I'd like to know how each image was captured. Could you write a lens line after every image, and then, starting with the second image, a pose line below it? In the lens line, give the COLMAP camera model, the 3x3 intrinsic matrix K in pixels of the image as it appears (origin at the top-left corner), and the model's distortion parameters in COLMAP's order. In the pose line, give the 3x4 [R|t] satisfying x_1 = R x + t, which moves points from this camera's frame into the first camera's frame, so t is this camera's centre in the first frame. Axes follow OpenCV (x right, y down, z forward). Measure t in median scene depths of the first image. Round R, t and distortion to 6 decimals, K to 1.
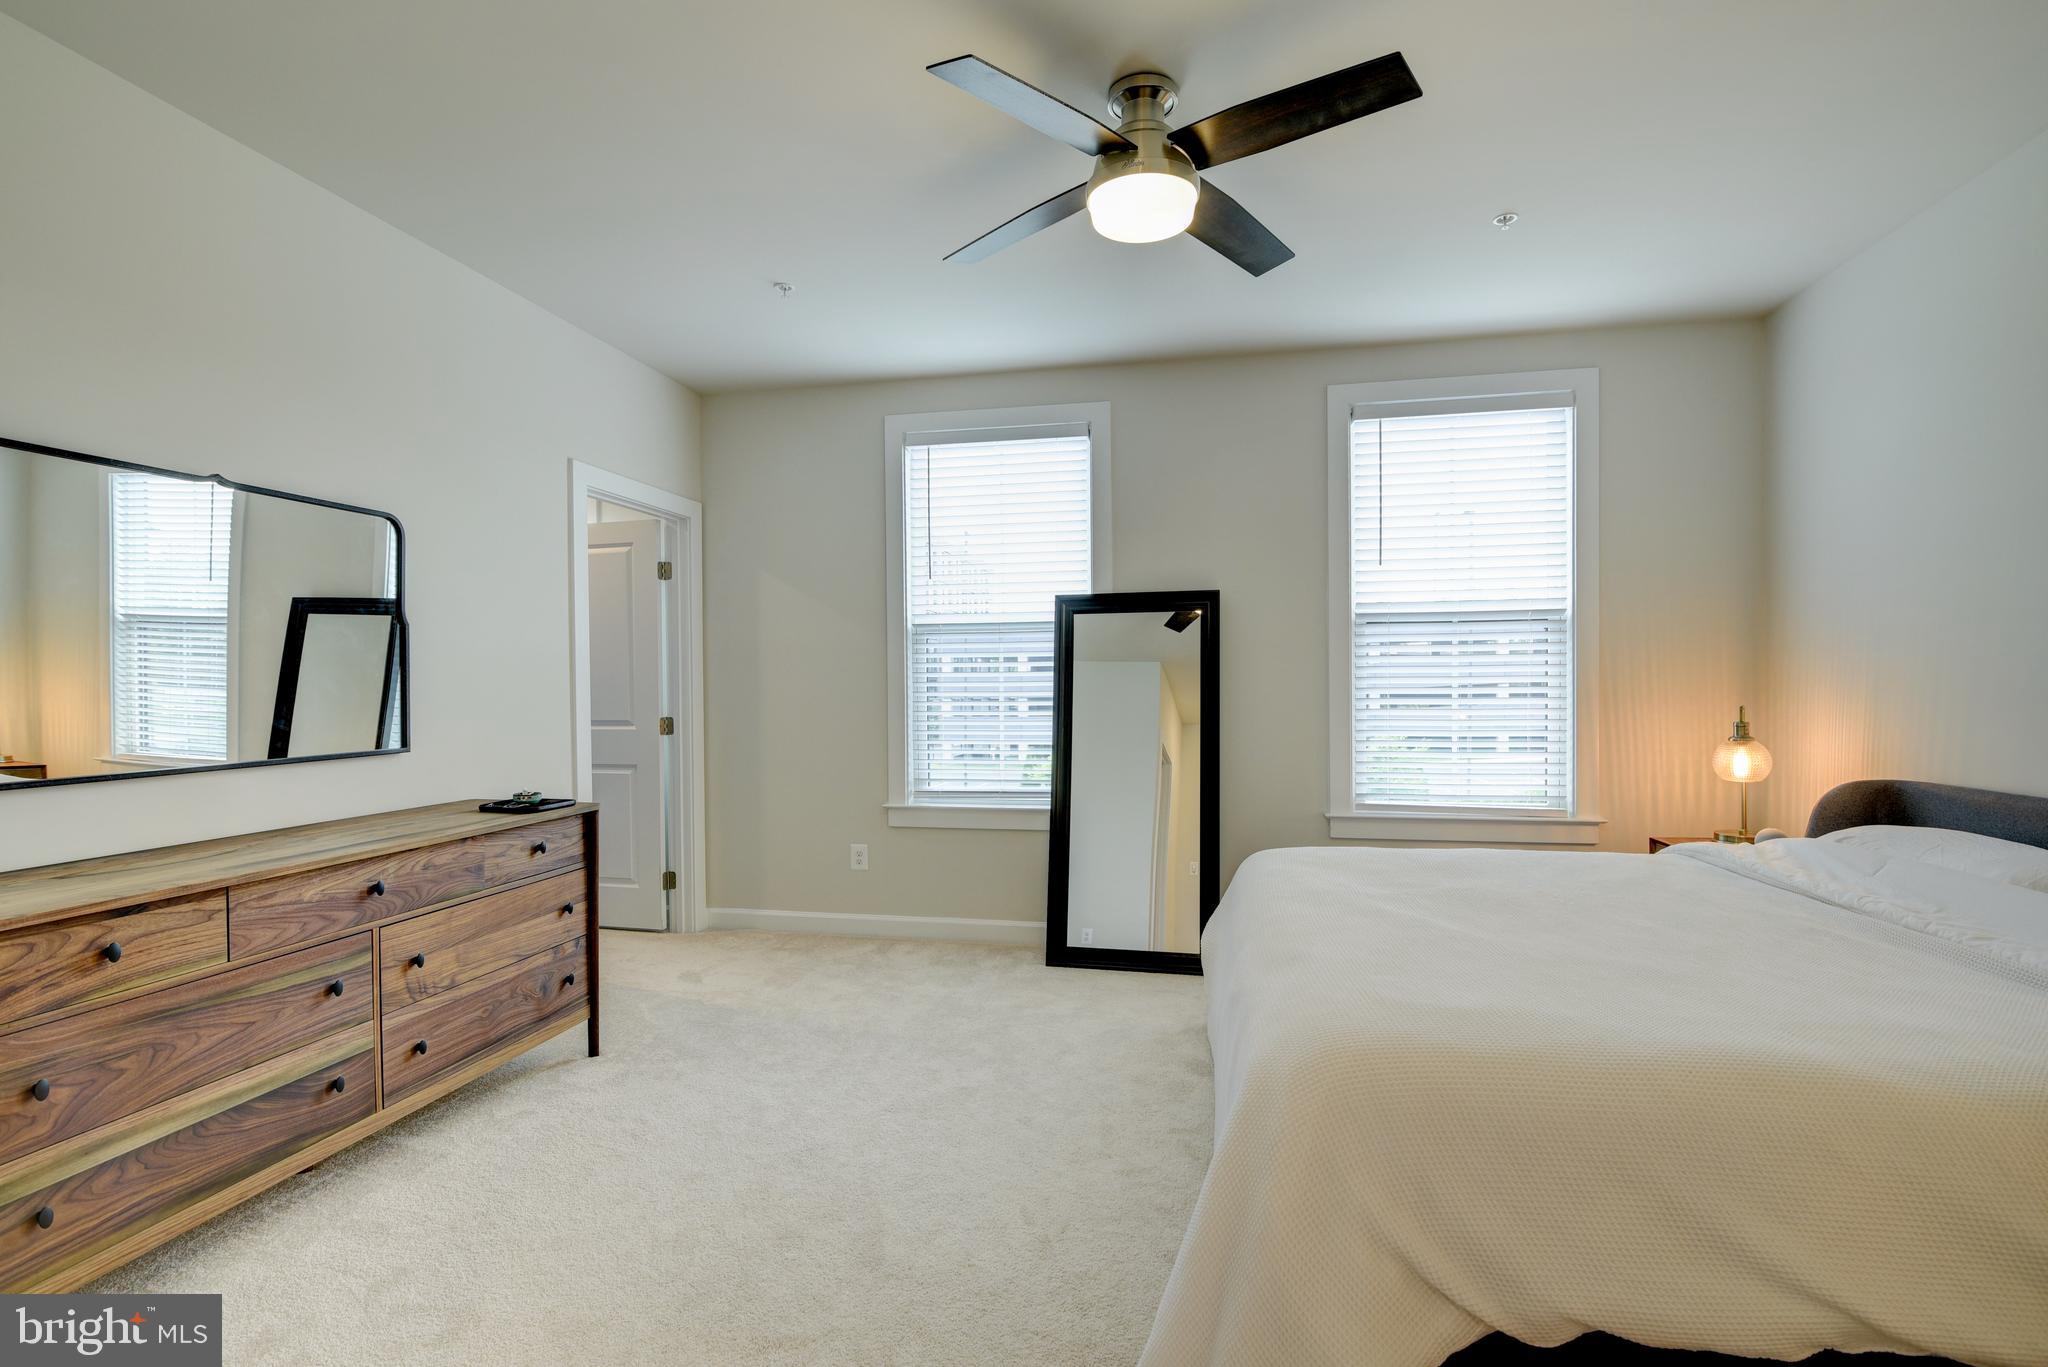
lens RADIAL K [[940.8, 0, 1020.7], [0, 940.8, 688.0], [0, 0, 1]] dist [-0.018631, 0.000903]
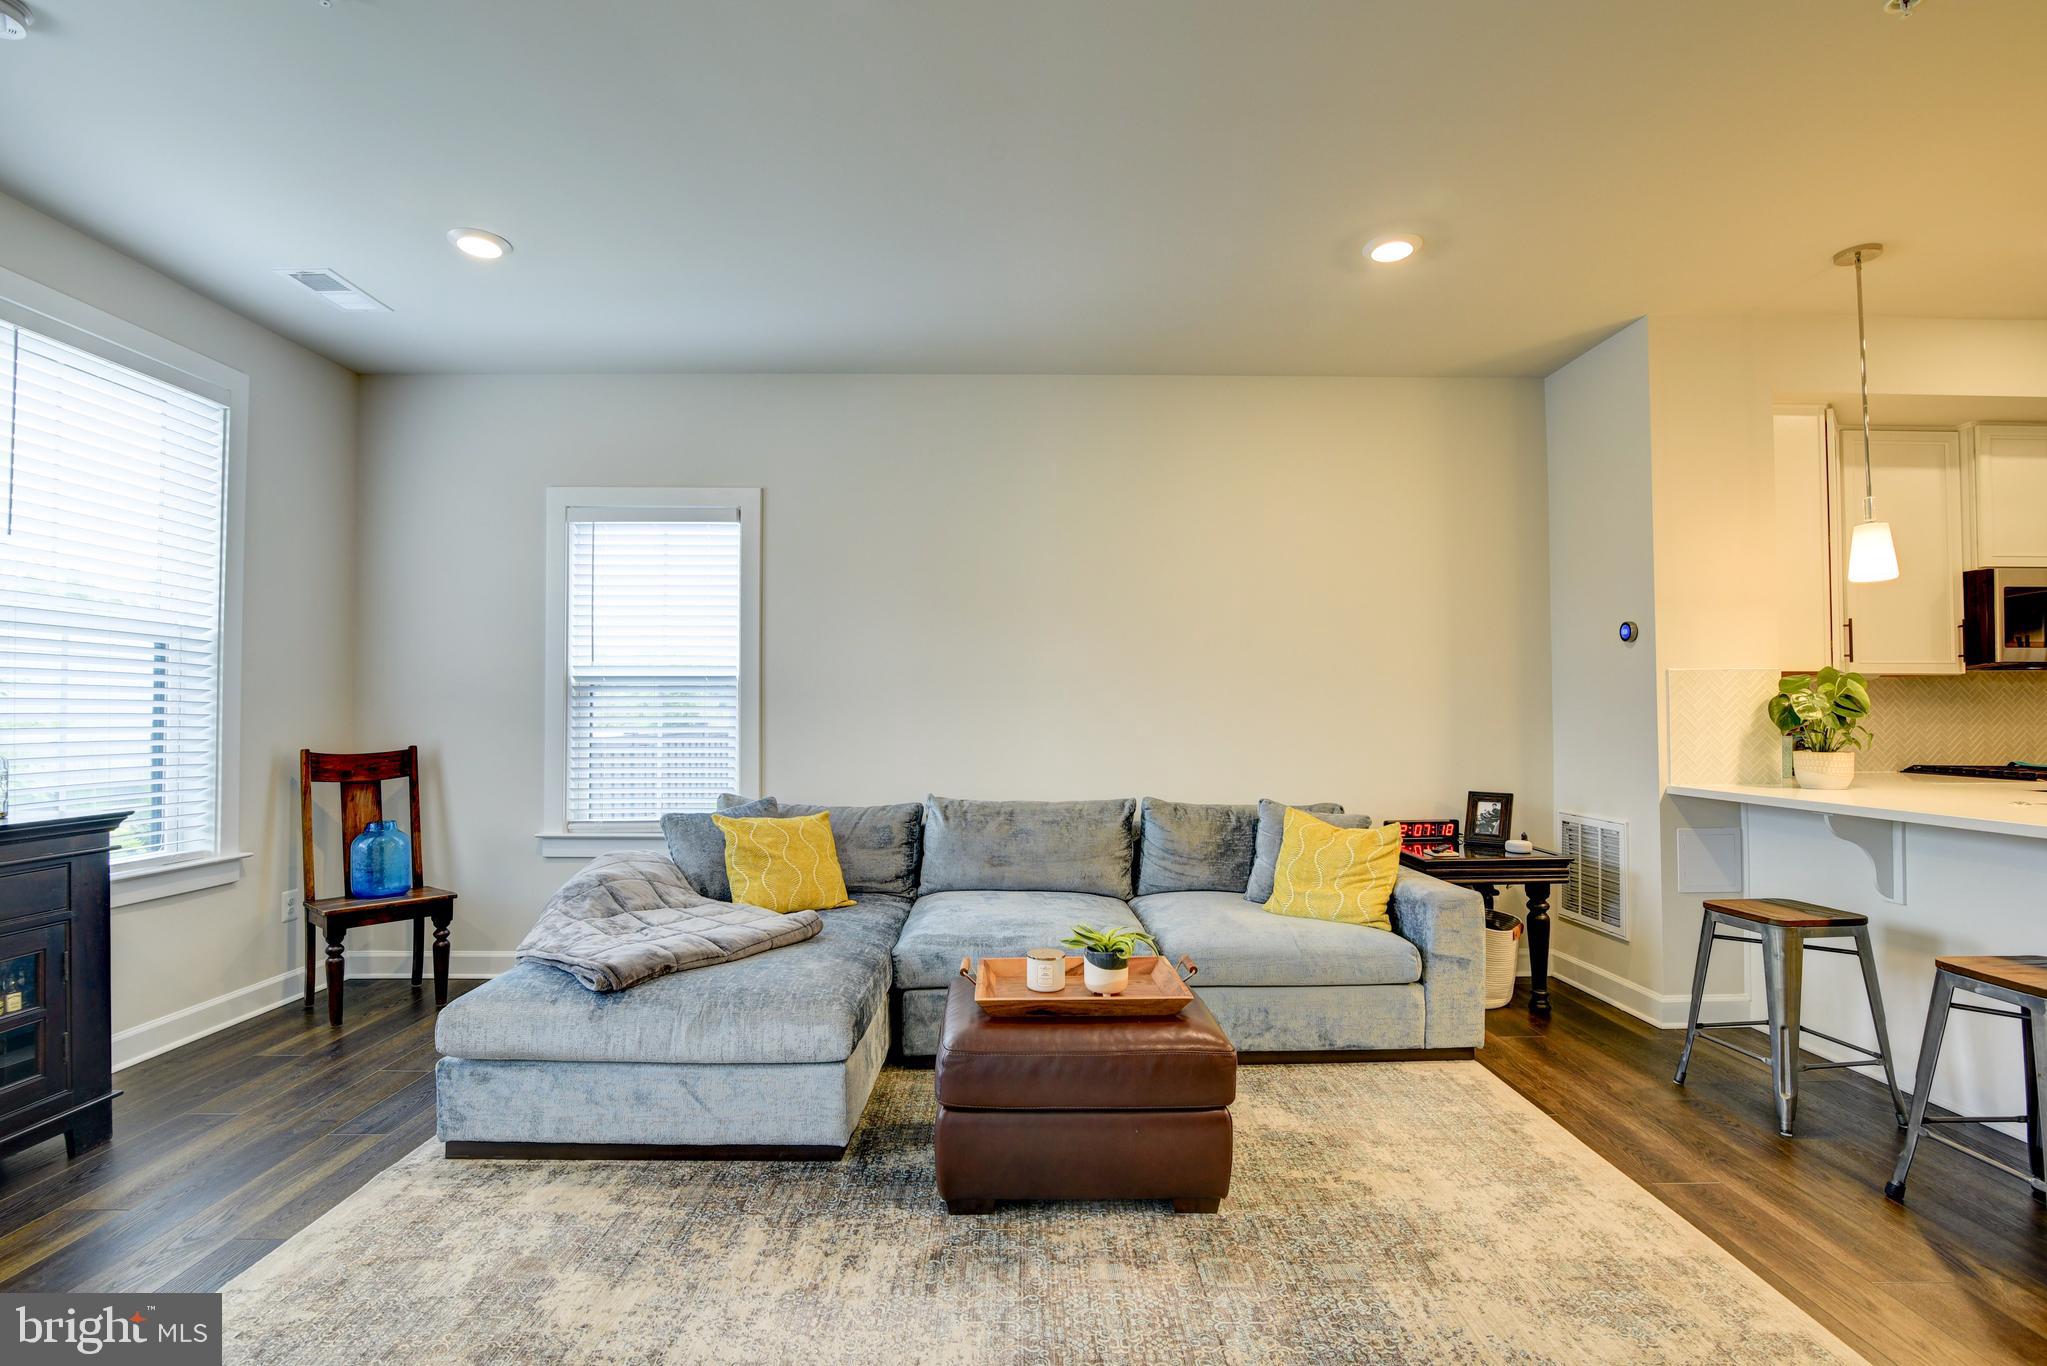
lens RADIAL K [[940.3, 0, 1017.1], [0, 940.3, 692.2], [0, 0, 1]] dist [-0.018631, 0.000903]
pose [[-0.224047, 0.028352, 0.974166, -0.446872], [0.003943, 0.999595, -0.028186, 0.006868], [-0.974570, -0.002474, -0.224068, 0.437351]]
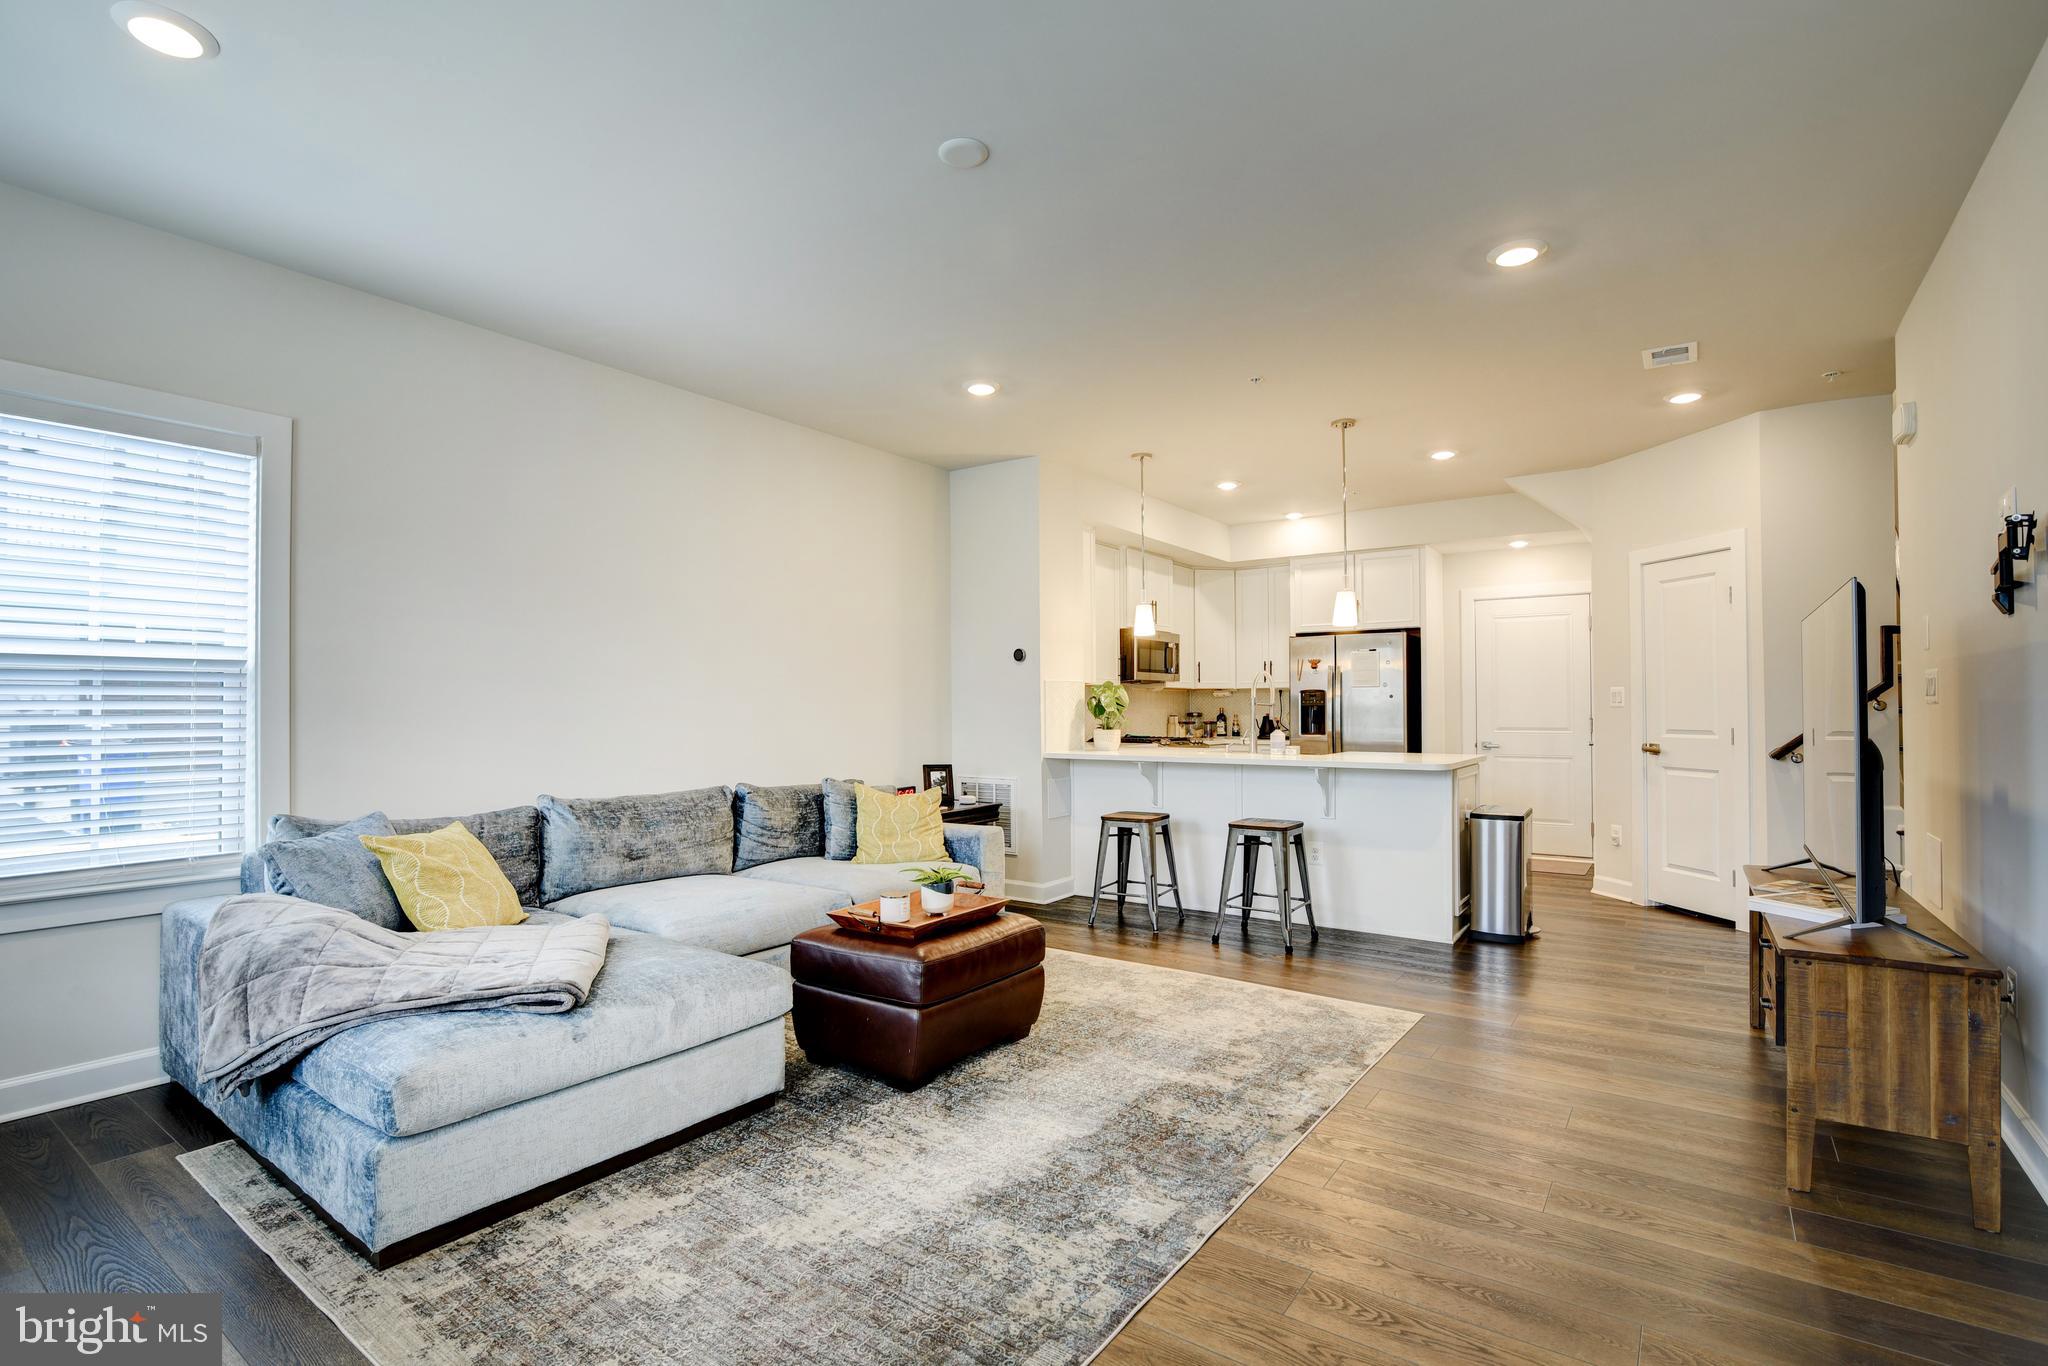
lens RADIAL K [[940.8, 0, 1019.3], [0, 940.8, 705.3], [0, 0, 1]] dist [-0.018631, 0.000903]
pose [[-0.915209, 0.011428, 0.402818, -0.262718], [0.010961, 0.999934, -0.003464, 0.005093], [-0.402831, 0.001245, -0.915274, 0.972597]]
